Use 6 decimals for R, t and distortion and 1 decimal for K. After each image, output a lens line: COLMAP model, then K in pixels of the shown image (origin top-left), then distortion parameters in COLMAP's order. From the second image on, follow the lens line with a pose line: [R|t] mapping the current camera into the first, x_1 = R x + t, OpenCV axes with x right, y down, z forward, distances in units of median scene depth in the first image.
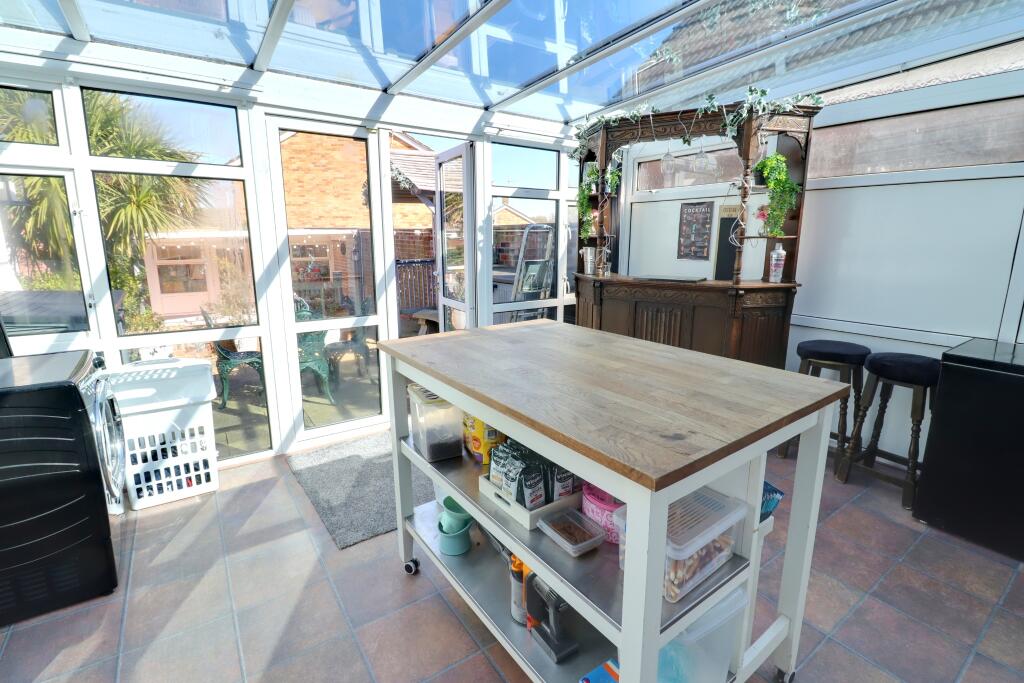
lens RADIAL K [[484.1, 0, 512.0], [0, 484.1, 341.5], [0, 0, 1]] dist [0.000294, 0.000038]
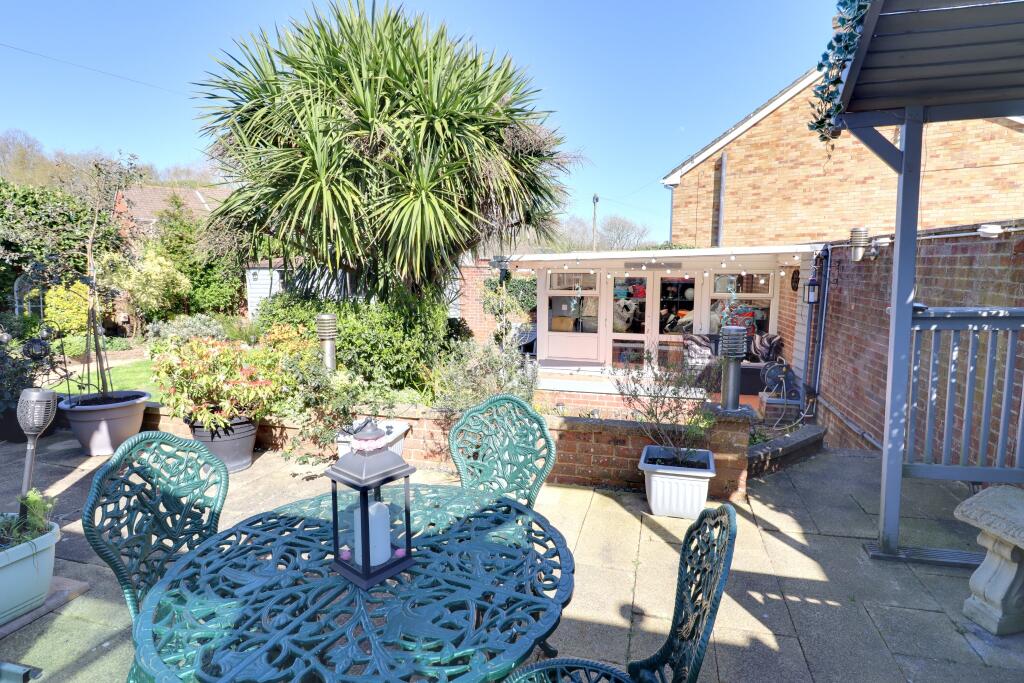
lens RADIAL K [[571.0, 0, 512.0], [0, 571.0, 341.5], [0, 0, 1]] dist [-0.001220, -0.000272]
pose [[0.679778, 0.093599, -0.727421, -0.071561], [-0.156756, 0.987446, -0.019431, -0.049420], [0.716470, 0.127236, 0.685916, 0.279679]]
